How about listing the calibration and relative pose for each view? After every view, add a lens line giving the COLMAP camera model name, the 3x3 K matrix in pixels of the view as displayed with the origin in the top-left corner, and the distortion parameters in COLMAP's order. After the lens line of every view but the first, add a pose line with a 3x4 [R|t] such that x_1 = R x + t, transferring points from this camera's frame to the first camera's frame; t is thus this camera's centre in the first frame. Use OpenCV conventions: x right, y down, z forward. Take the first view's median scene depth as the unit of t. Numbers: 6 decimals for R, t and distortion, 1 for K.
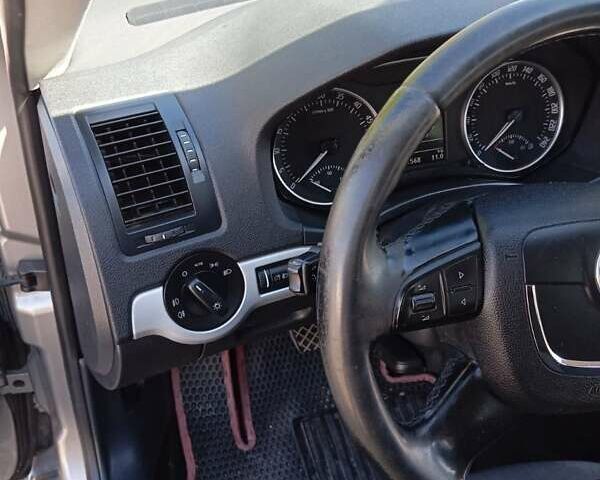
lens RADIAL K [[638.4, 0, 300.0], [0, 638.4, 240.0], [0, 0, 1]] dist [0.061178, -0.142158]
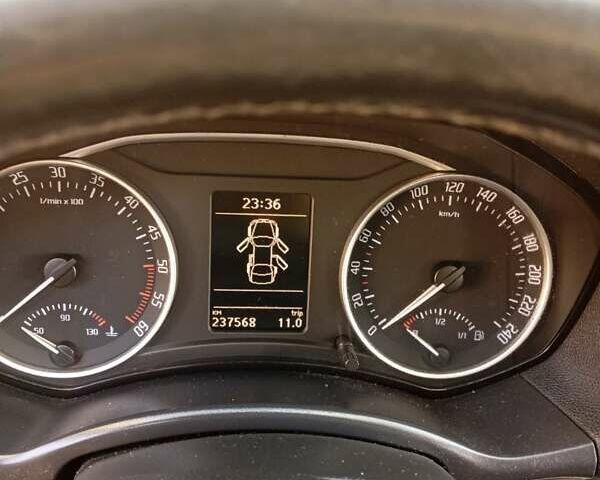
lens RADIAL K [[638.4, 0, 300.0], [0, 638.4, 240.0], [0, 0, 1]] dist [0.061178, -0.142158]
pose [[0.973852, 0.186145, -0.130238, 0.279275], [-0.198699, 0.975821, -0.091060, -0.150483], [0.110139, 0.114557, 0.987292, 0.470406]]
